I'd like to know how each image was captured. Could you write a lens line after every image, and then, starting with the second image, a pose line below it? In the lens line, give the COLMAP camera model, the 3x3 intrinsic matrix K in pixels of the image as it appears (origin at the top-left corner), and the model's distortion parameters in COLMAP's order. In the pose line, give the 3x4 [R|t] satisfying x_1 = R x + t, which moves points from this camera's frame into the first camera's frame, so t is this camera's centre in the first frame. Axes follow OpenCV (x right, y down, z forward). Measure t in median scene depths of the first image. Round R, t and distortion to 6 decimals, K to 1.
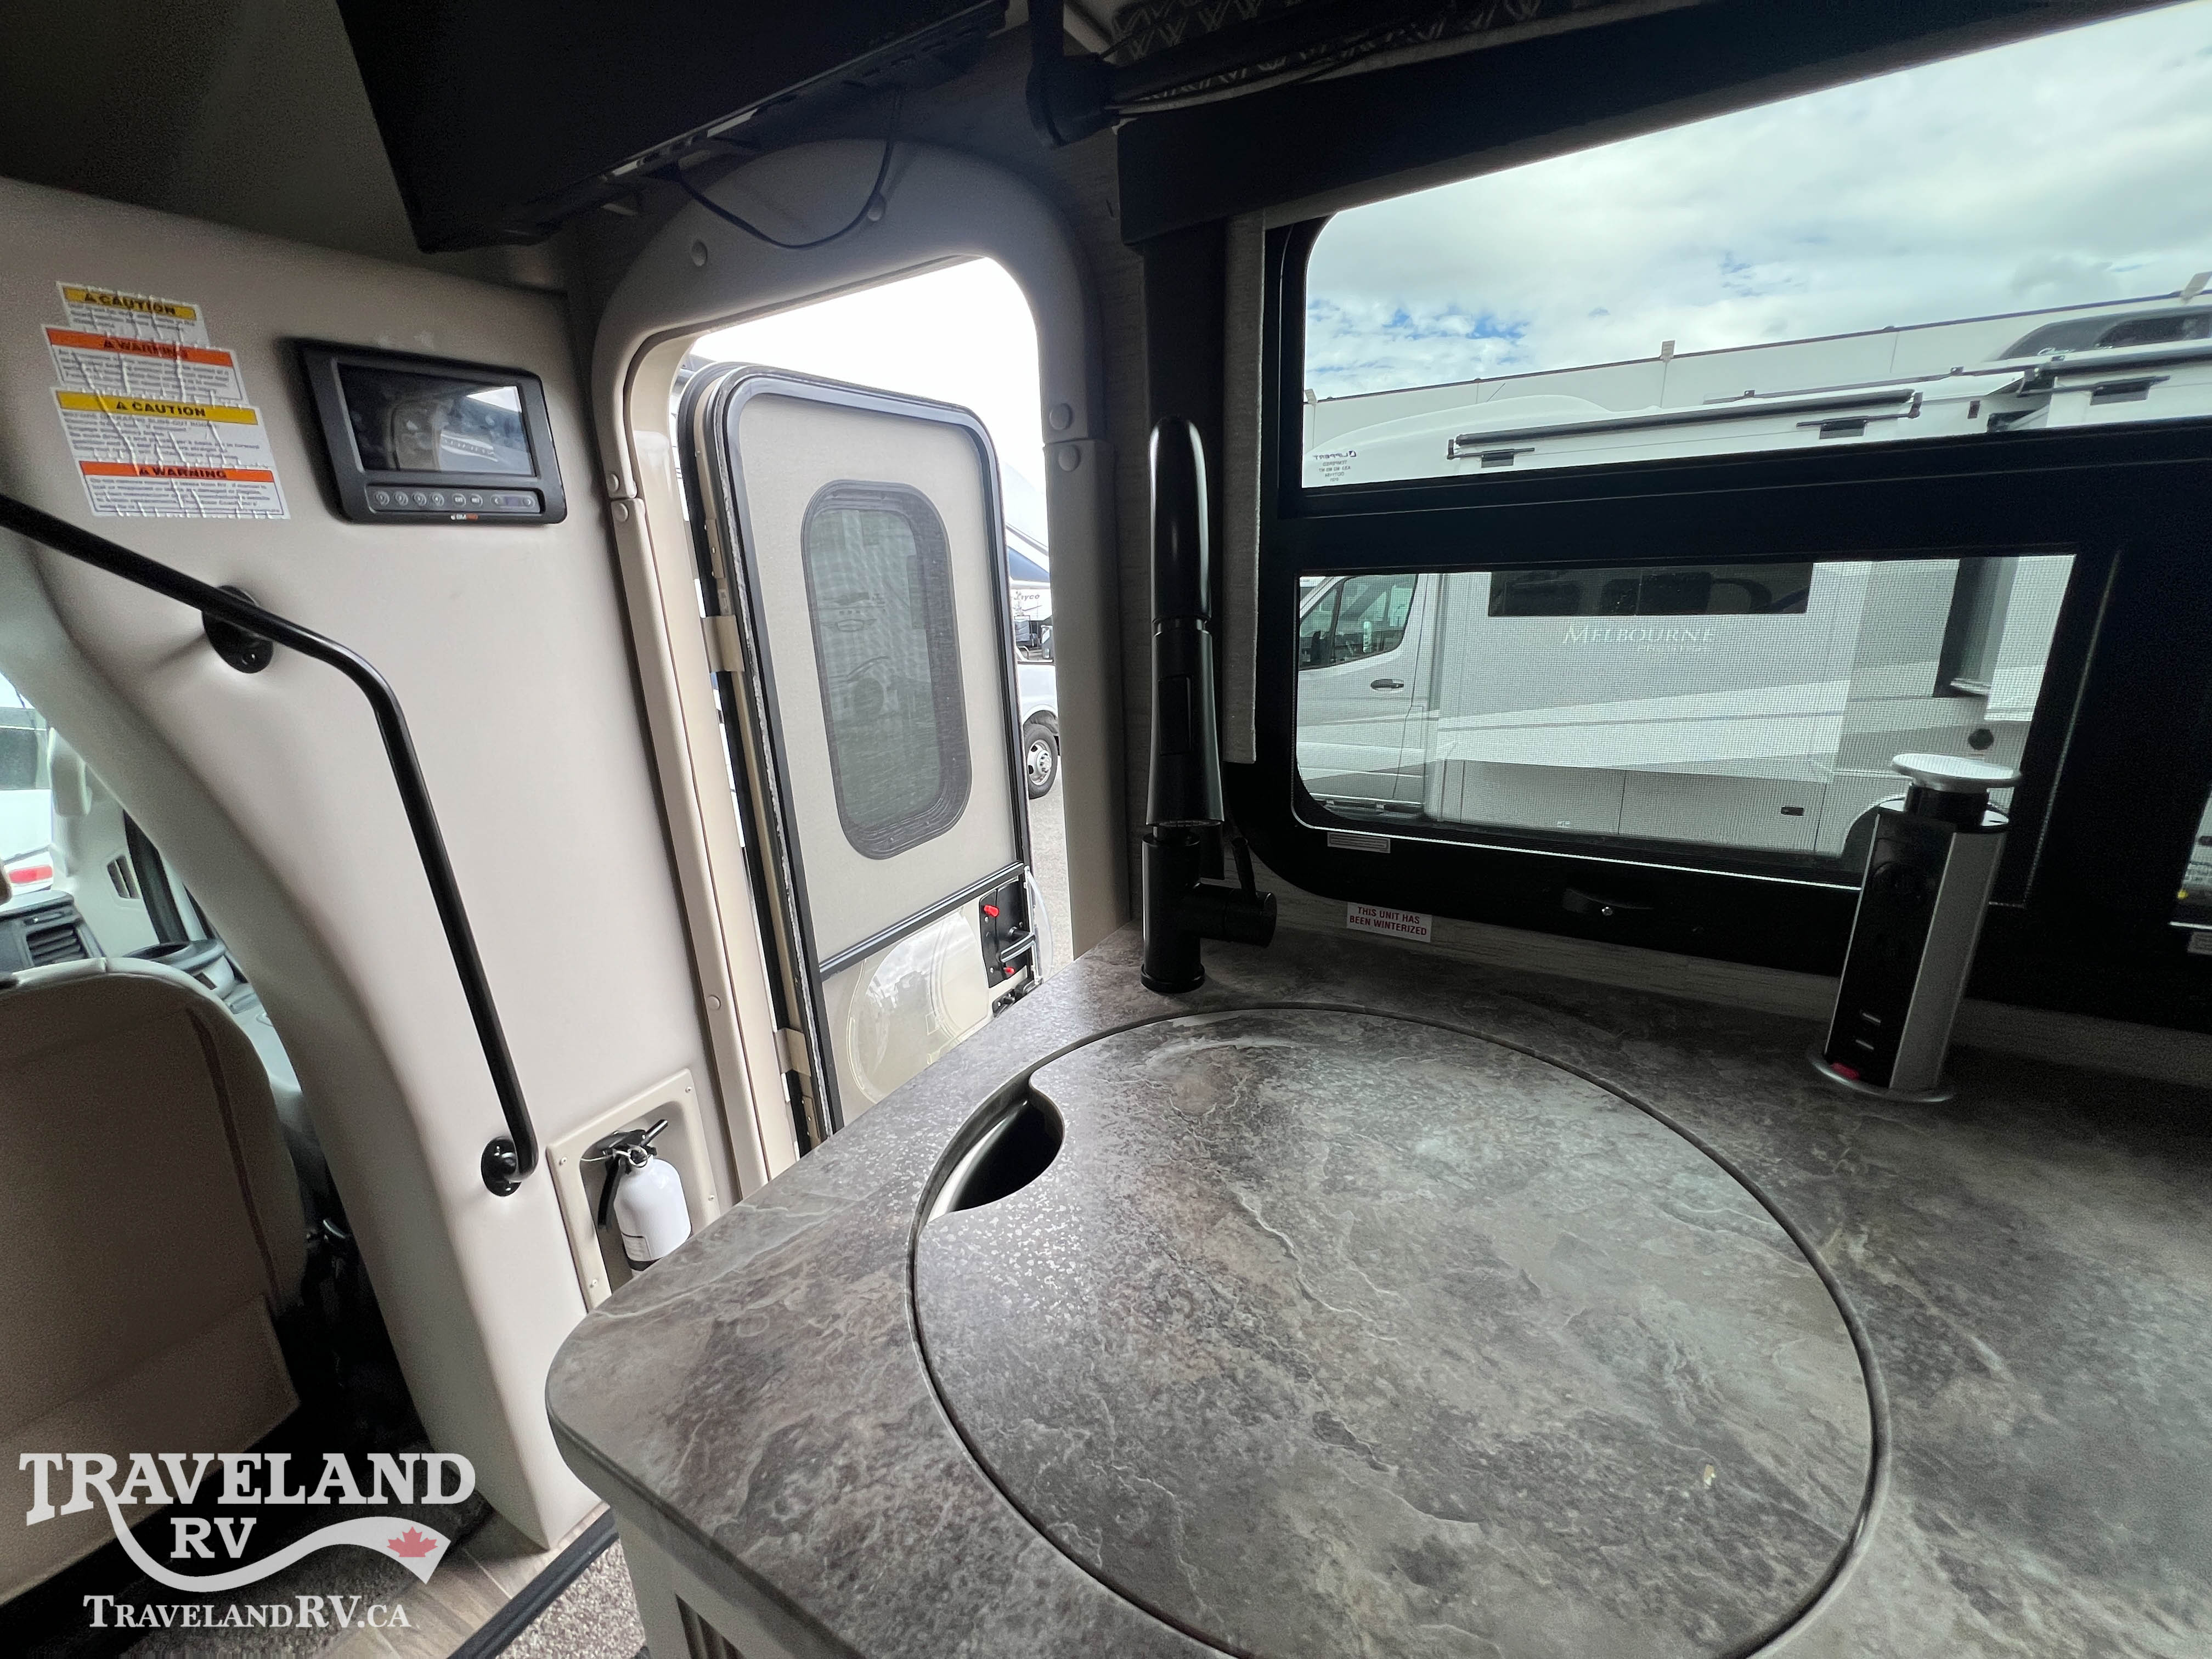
lens RADIAL K [[886.0, 0, 1106.0], [0, 886.0, 829.5], [0, 0, 1]] dist [-0.000269, -0.000103]
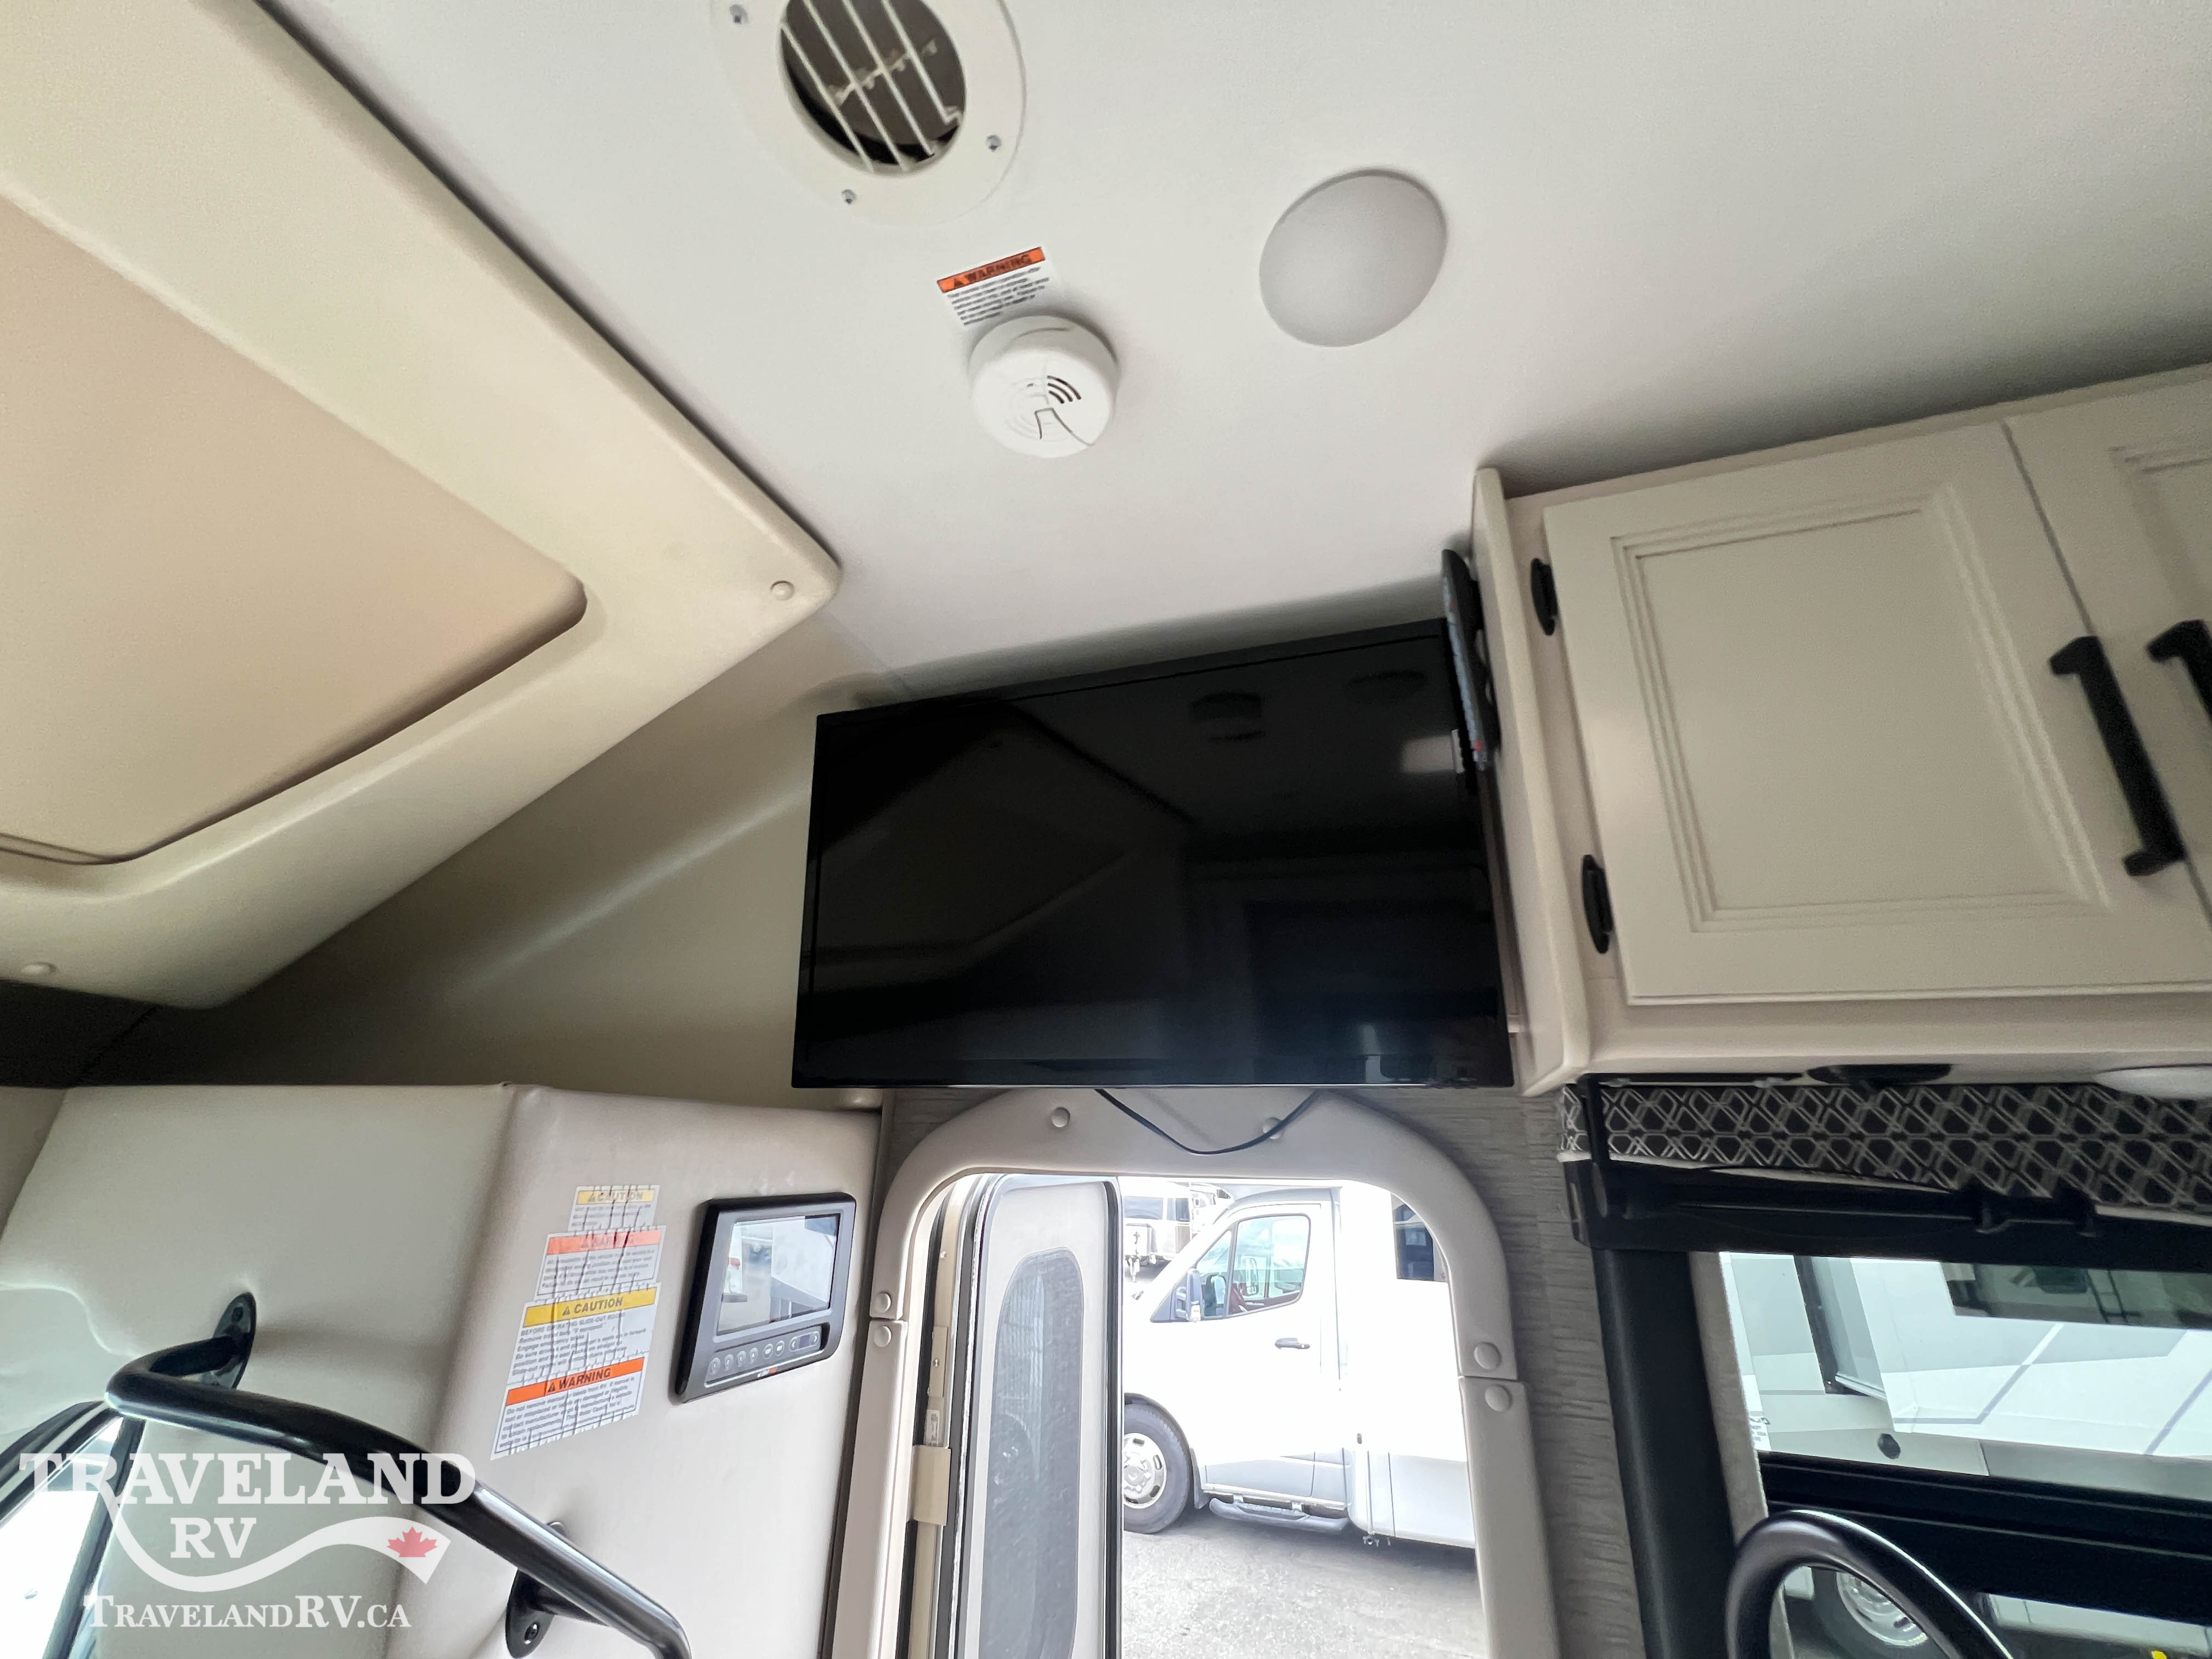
lens RADIAL K [[886.0, 0, 1106.0], [0, 886.0, 829.5], [0, 0, 1]] dist [-0.000269, -0.000103]
pose [[0.981156, 0.125660, 0.146773, -0.523206], [-0.012560, 0.799501, -0.600534, -0.228792], [-0.192809, 0.587374, 0.786013, -0.091338]]
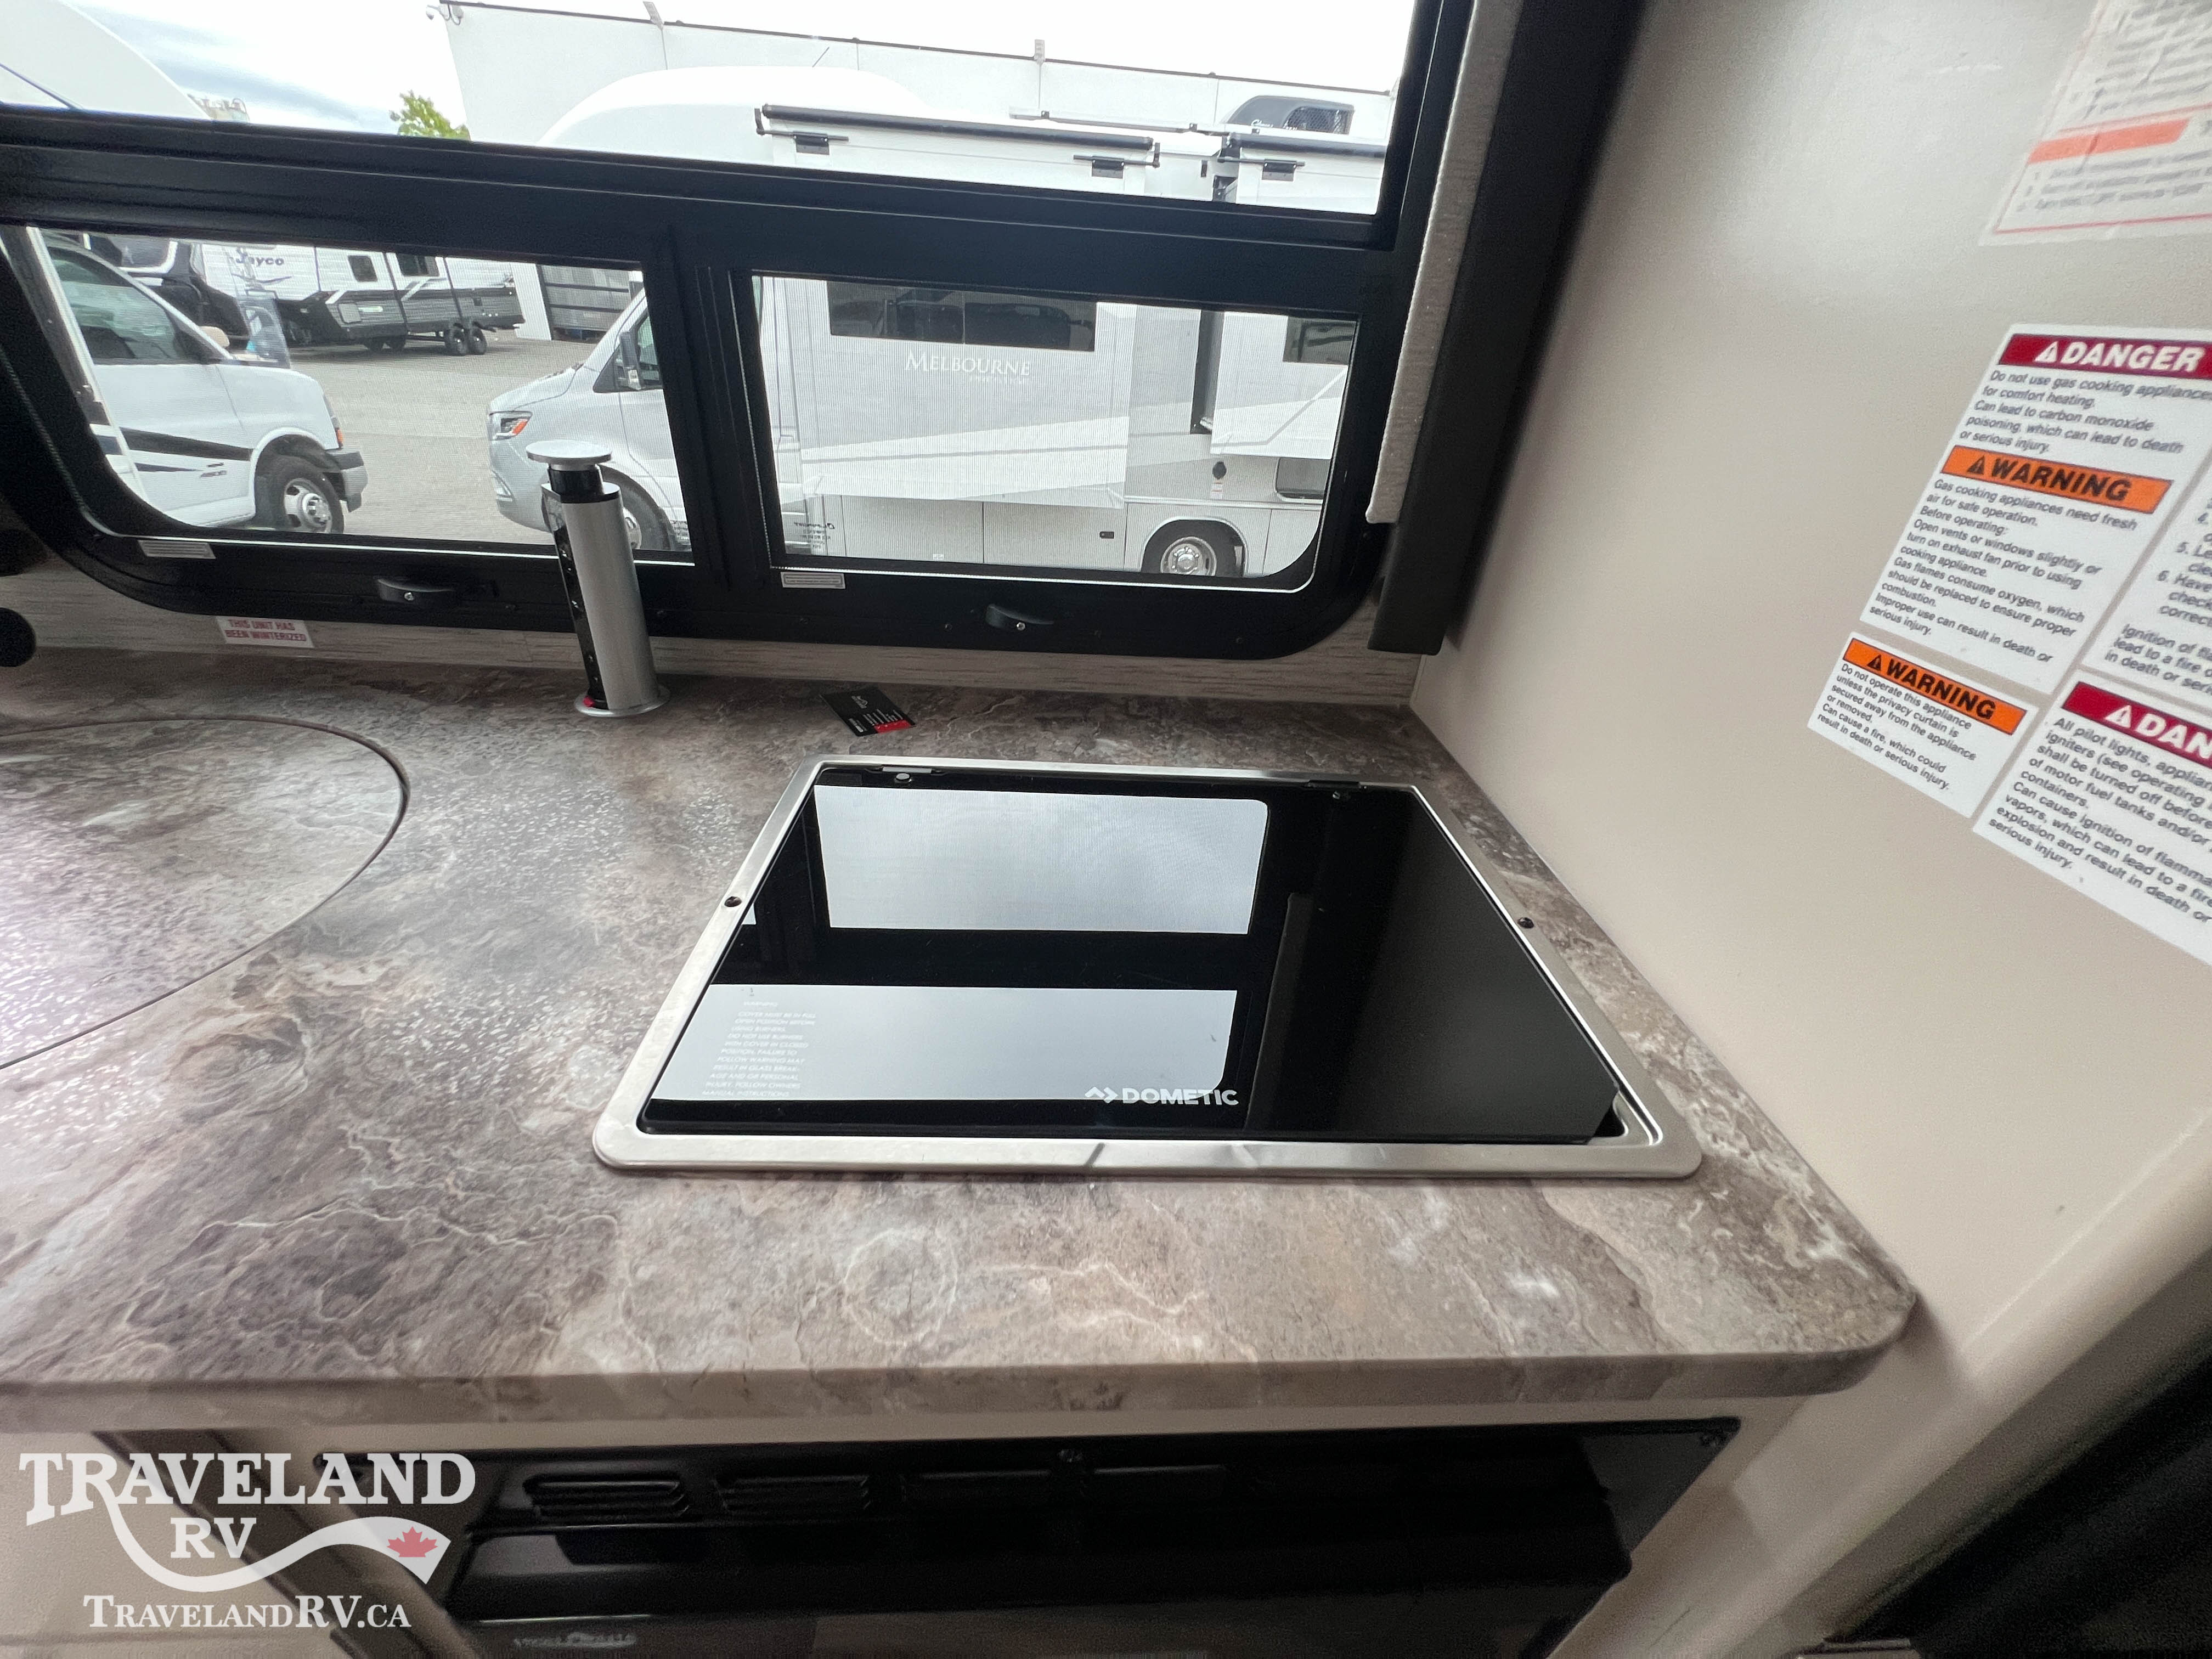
lens RADIAL K [[889.8, 0, 1103.3], [0, 889.8, 824.4], [0, 0, 1]] dist [-0.000320, 0.000224]
pose [[0.835752, -0.205558, 0.509180, 0.427384], [0.062712, 0.956951, 0.283392, 0.067041], [-0.545514, -0.204914, 0.812665, -0.292385]]
